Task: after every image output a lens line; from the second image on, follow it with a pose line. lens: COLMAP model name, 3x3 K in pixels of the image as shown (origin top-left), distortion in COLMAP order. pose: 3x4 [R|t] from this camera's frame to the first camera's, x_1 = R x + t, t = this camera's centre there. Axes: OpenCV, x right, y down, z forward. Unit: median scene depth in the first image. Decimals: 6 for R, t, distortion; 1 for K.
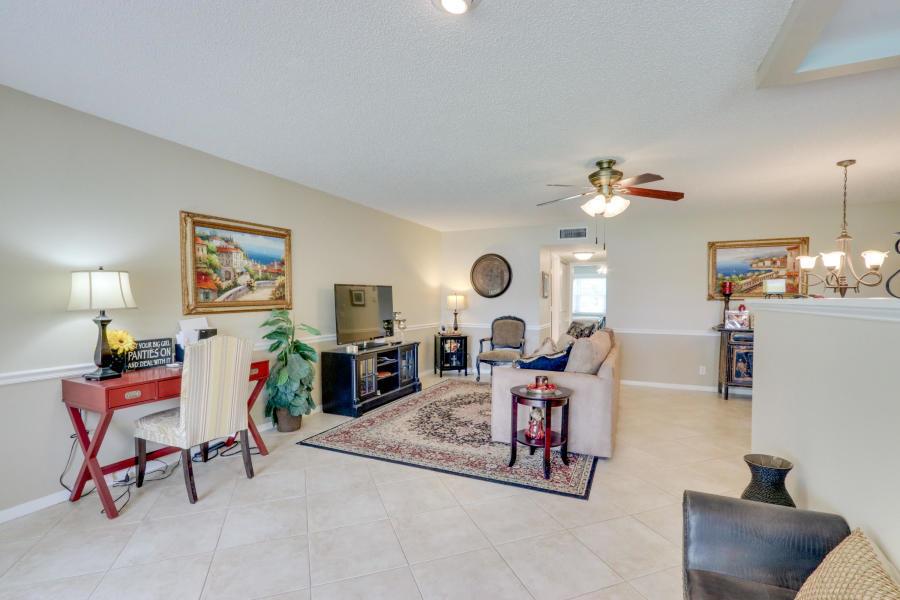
lens RADIAL K [[412.1, 0, 442.5], [0, 412.1, 305.7], [0, 0, 1]] dist [-0.017300, 0.000357]
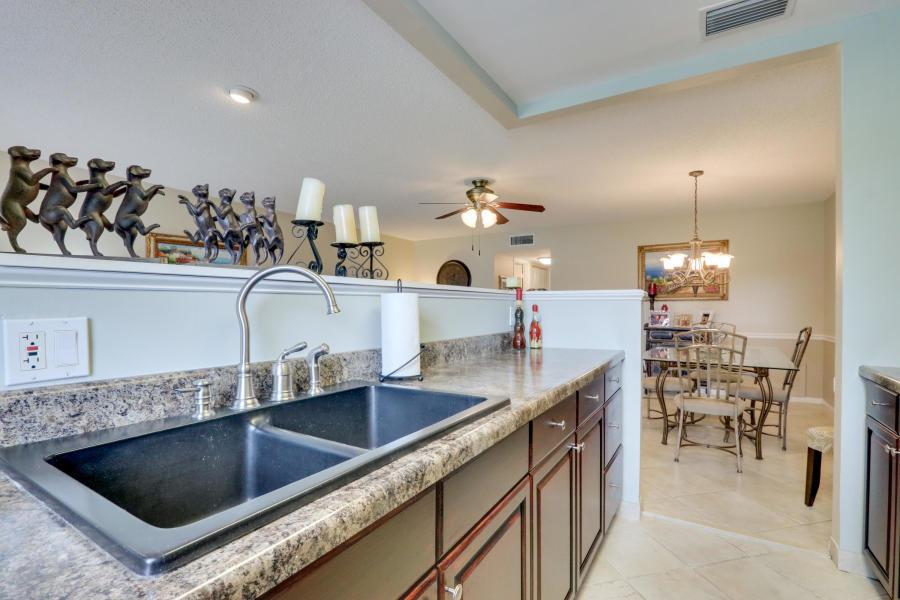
lens RADIAL K [[412.1, 0, 447.0], [0, 412.1, 306.0], [0, 0, 1]] dist [-0.017300, 0.000357]
pose [[0.992919, -0.000767, -0.118794, 0.350688], [-0.001059, 0.999882, -0.015301, 0.020431], [0.118792, 0.015318, 0.992801, -0.140549]]
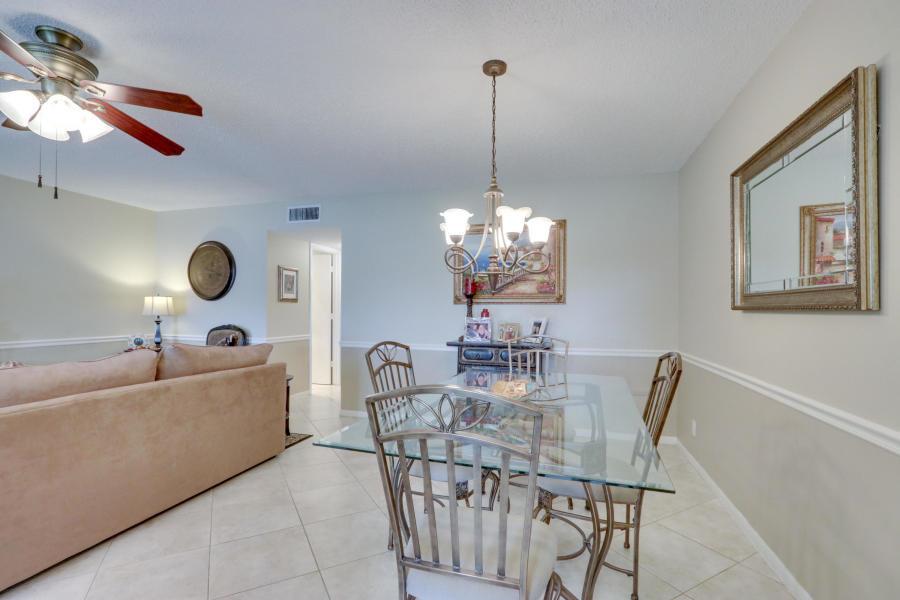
lens RADIAL K [[412.1, 0, 442.8], [0, 412.1, 304.9], [0, 0, 1]] dist [-0.017300, 0.000357]
pose [[0.989569, 0.006082, 0.143934, 0.643329], [-0.002394, 0.999665, -0.025784, 0.010590], [-0.144042, 0.025170, 0.989251, 0.321086]]
